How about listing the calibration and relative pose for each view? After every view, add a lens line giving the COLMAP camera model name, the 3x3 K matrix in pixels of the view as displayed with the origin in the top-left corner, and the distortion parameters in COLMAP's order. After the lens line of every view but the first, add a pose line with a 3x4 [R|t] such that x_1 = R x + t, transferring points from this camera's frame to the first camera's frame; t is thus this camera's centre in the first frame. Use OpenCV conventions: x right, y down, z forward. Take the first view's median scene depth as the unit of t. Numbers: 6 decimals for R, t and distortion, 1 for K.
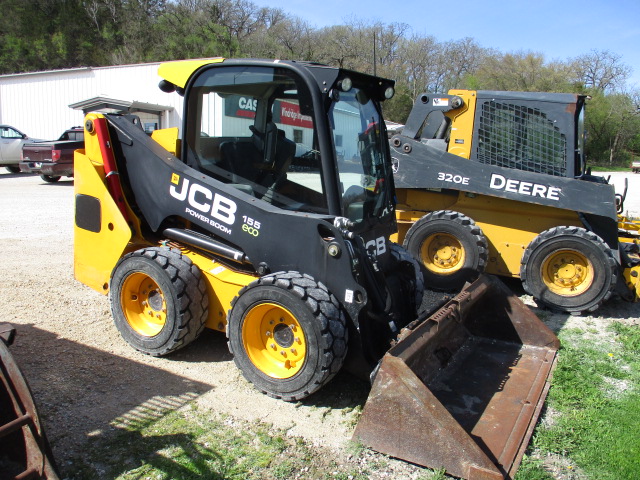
lens RADIAL K [[533.2, 0, 318.9], [0, 533.2, 239.2], [0, 0, 1]] dist [-0.030803, 0.007223]
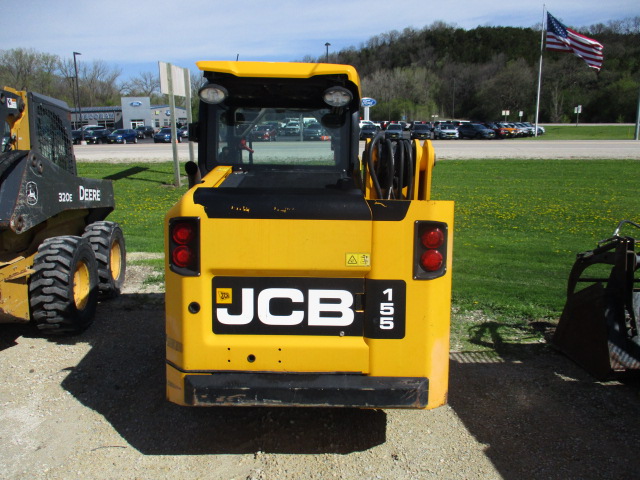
lens RADIAL K [[533.2, 0, 314.2], [0, 533.2, 237.4], [0, 0, 1]] dist [-0.030803, 0.007223]
pose [[-0.496174, -0.185624, 0.848148, -1.063394], [0.137534, 0.947739, 0.287879, -0.376708], [-0.857260, 0.259487, -0.444714, 1.635257]]
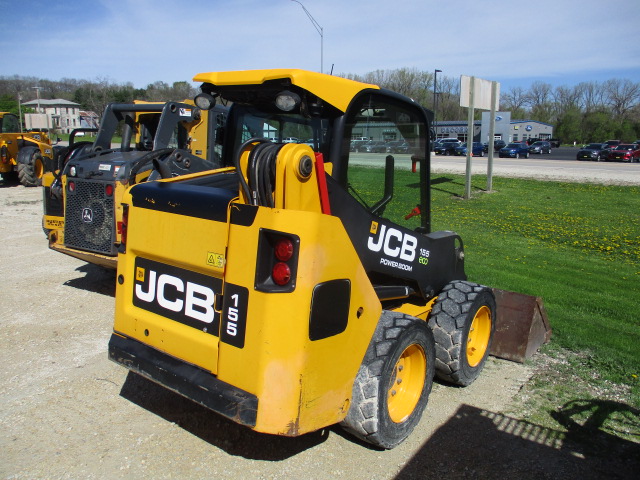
lens RADIAL K [[533.2, 0, 316.7], [0, 533.2, 237.5], [0, 0, 1]] dist [-0.030803, 0.007223]
pose [[0.121179, -0.190421, 0.974195, -1.172133], [0.140407, 0.974848, 0.173084, -0.273883], [-0.982650, 0.115810, 0.144868, 1.049665]]
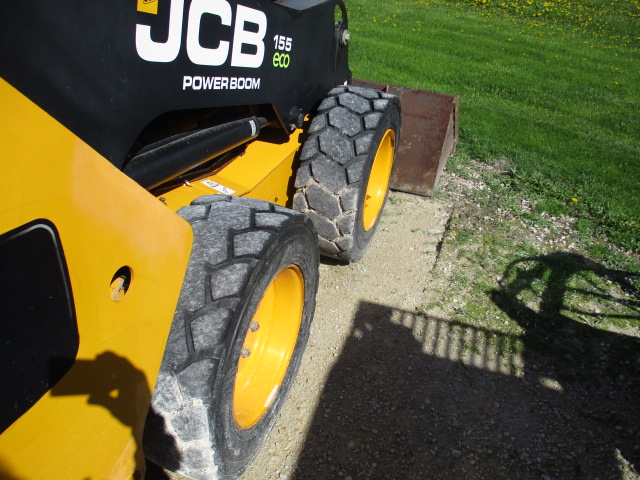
lens RADIAL K [[533.2, 0, 312.1], [0, 533.2, 238.7], [0, 0, 1]] dist [-0.030803, 0.007223]
pose [[-0.159223, -0.579293, 0.799417, -0.645116], [0.126998, 0.791001, 0.598489, -0.184603], [-0.979040, 0.196818, -0.052377, 1.031877]]
